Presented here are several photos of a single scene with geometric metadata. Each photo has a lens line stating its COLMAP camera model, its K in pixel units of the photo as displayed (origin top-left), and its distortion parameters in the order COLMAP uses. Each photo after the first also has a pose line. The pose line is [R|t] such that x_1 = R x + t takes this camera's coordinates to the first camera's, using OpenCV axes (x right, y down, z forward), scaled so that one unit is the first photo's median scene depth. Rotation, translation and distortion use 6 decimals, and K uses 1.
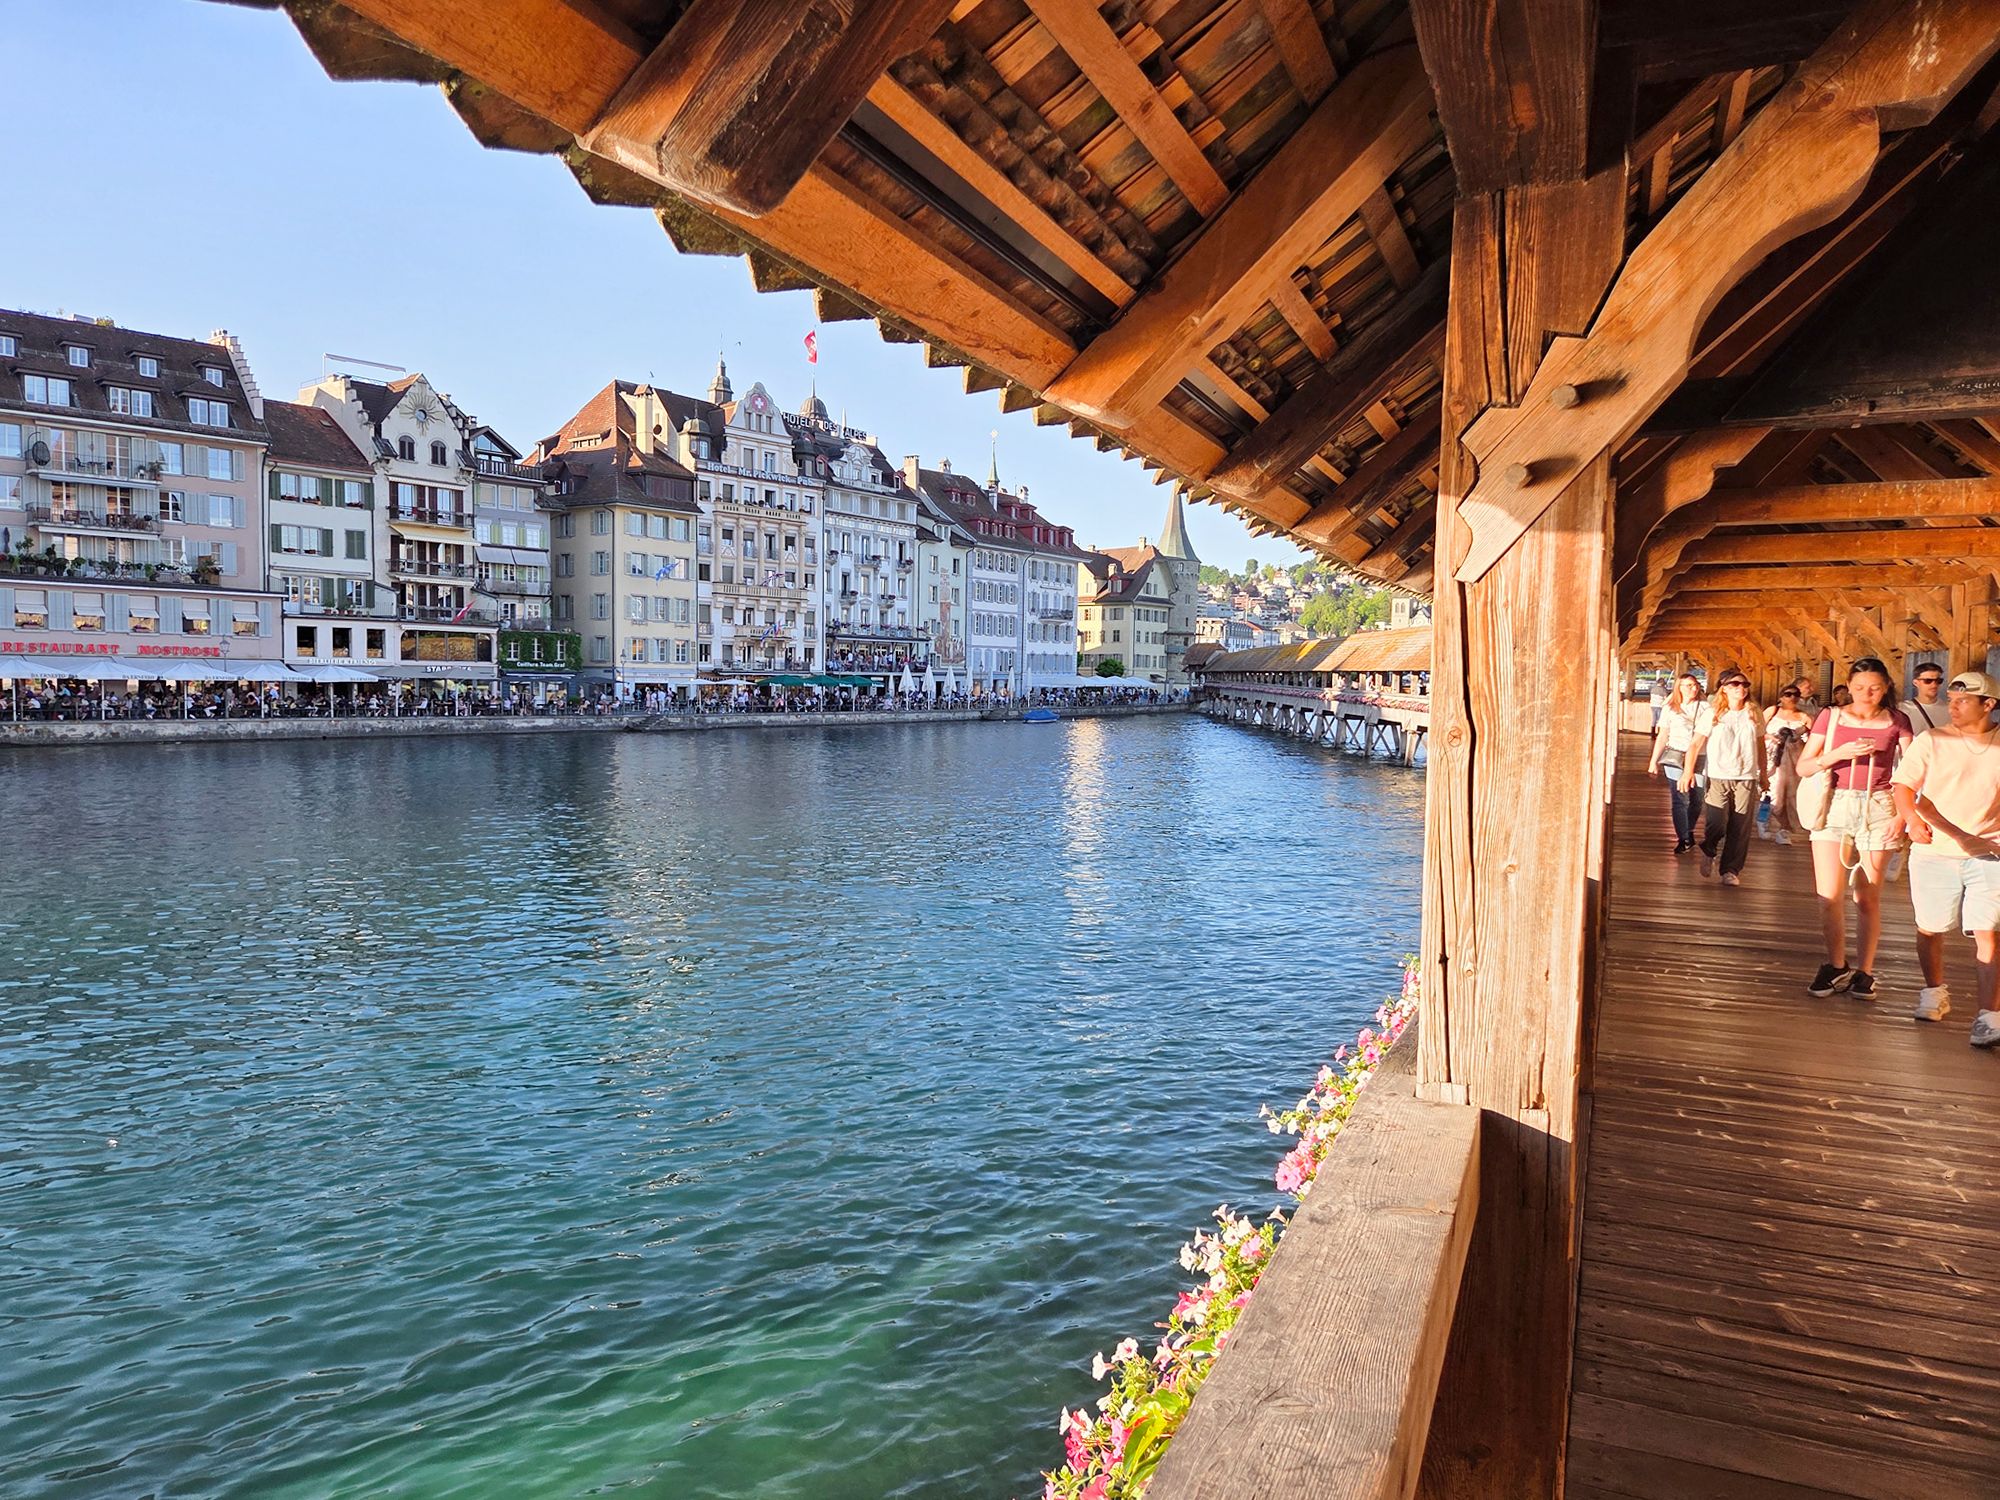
lens RADIAL K [[1373.6, 0, 992.6], [0, 1373.6, 743.6], [0, 0, 1]] dist [0.066824, -0.055498]
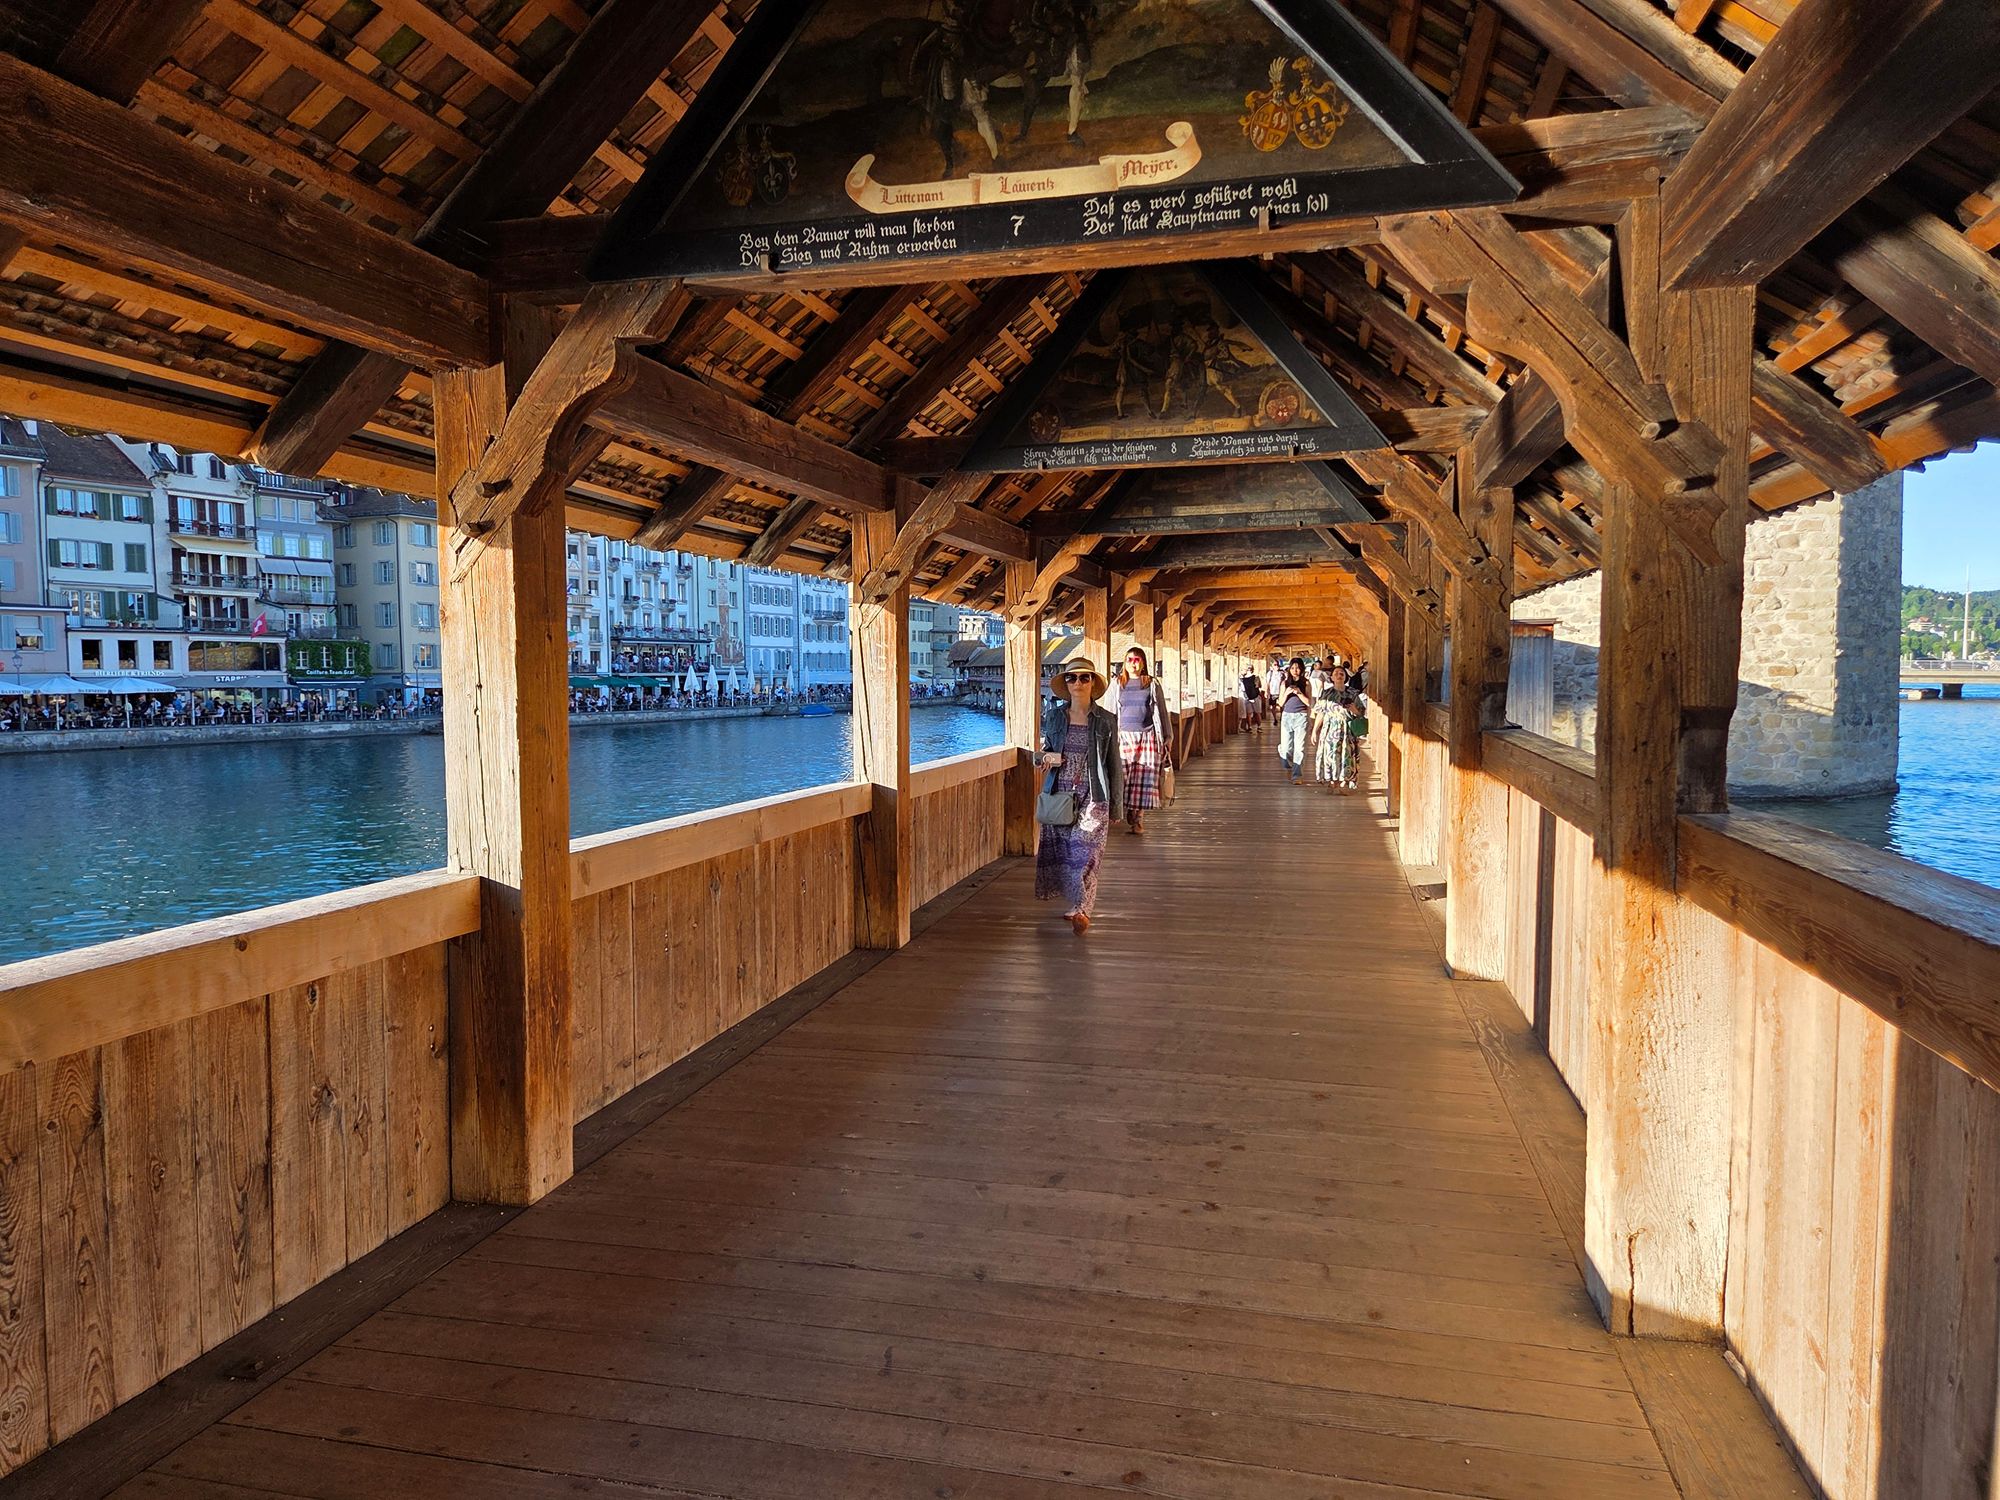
lens RADIAL K [[1373.6, 0, 975.3], [0, 1373.6, 774.4], [0, 0, 1]] dist [0.066824, -0.055498]
pose [[0.988000, -0.032994, 0.150888, -0.012617], [0.029479, 0.999241, 0.025475, 0.007596], [-0.151614, -0.020721, 0.988223, -0.114667]]
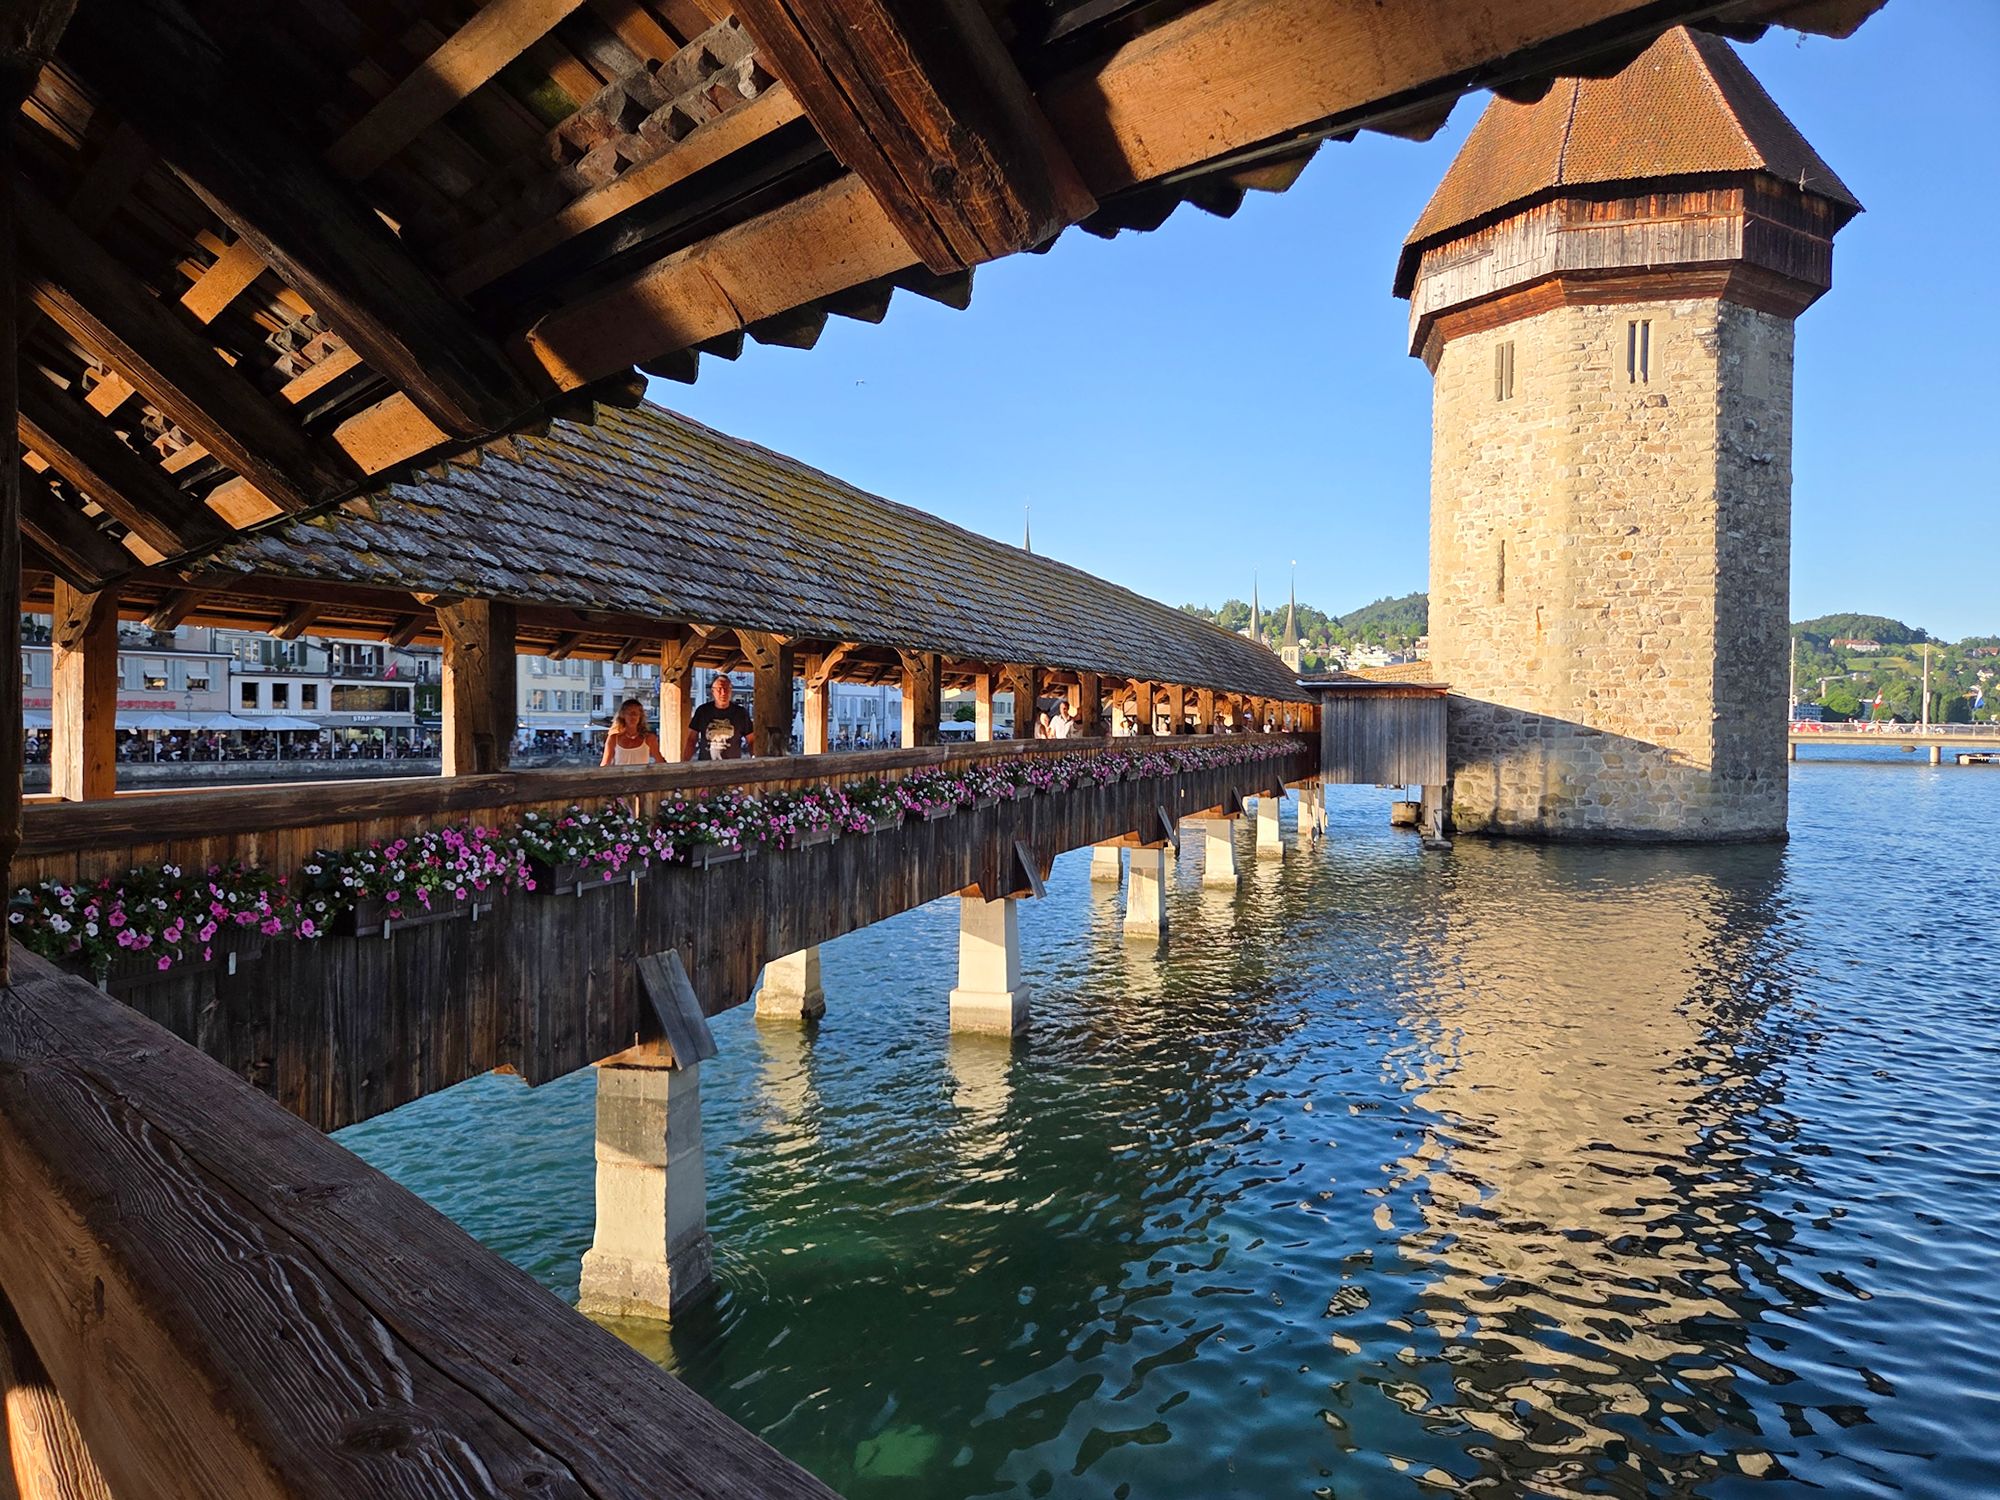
lens RADIAL K [[1373.6, 0, 988.4], [0, 1373.6, 769.5], [0, 0, 1]] dist [0.066824, -0.055498]
pose [[0.996509, -0.010462, 0.082830, 0.024126], [0.011709, 0.999825, -0.014582, 0.012975], [-0.082663, 0.015501, 0.996457, -0.215099]]
